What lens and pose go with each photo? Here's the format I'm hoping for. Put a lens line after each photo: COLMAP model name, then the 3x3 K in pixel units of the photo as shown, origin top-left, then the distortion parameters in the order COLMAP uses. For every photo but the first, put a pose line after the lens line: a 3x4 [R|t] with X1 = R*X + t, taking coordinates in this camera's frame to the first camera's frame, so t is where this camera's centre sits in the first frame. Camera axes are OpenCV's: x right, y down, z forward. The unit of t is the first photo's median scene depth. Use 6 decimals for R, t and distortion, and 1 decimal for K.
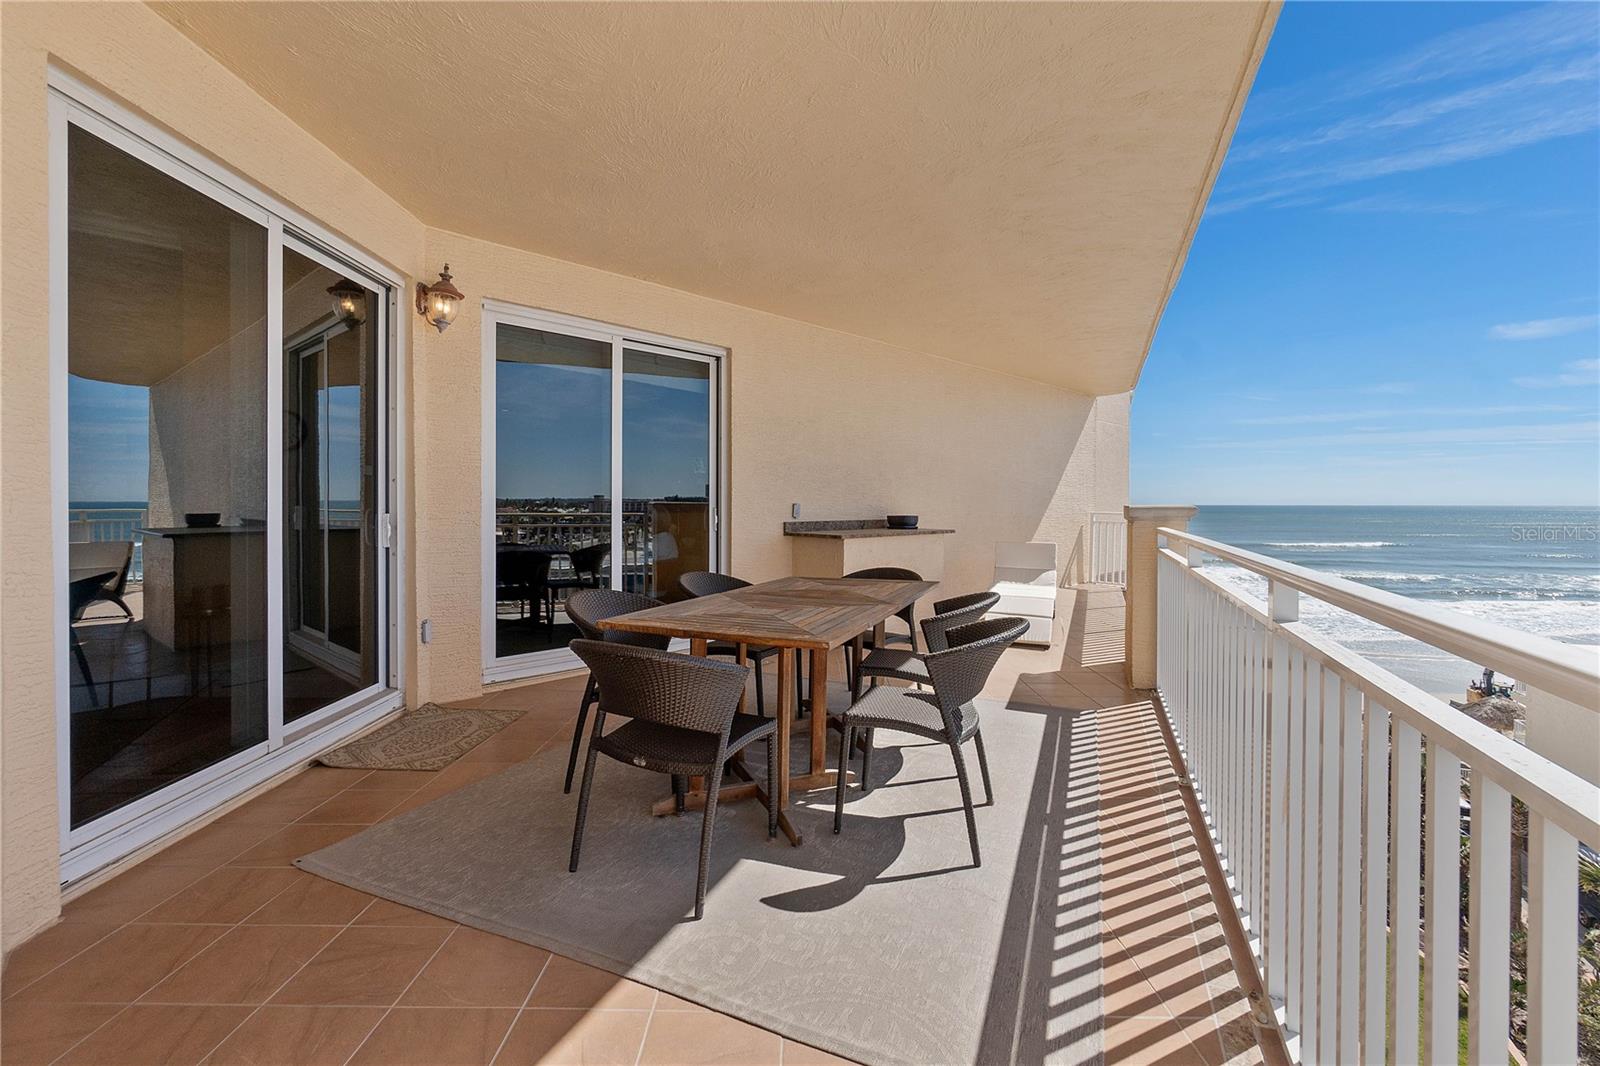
lens RADIAL K [[695.0, 0, 807.4], [0, 695.0, 517.6], [0, 0, 1]] dist [-0.001316, -0.000111]
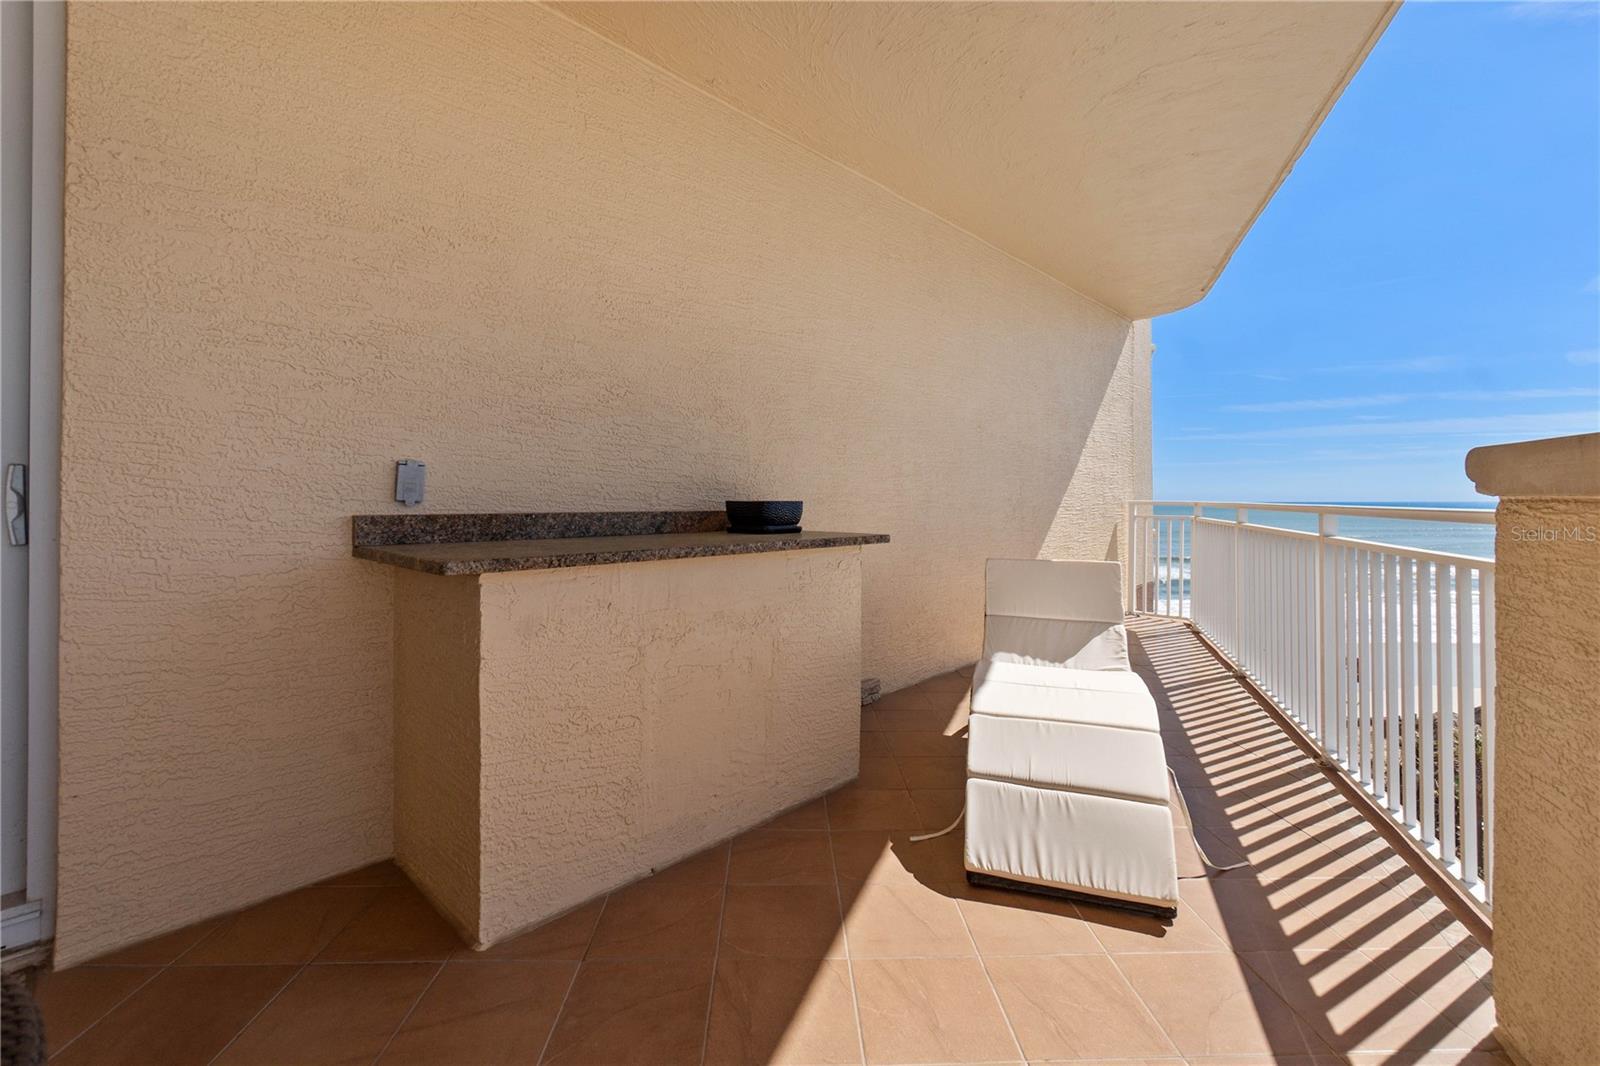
lens RADIAL K [[695.0, 0, 807.4], [0, 695.0, 517.6], [0, 0, 1]] dist [-0.001316, -0.000111]
pose [[0.999342, -0.002155, 0.036201, 0.148996], [0.002022, 0.999991, 0.003707, 0.005854], [-0.036209, -0.003631, 0.999338, 0.590753]]
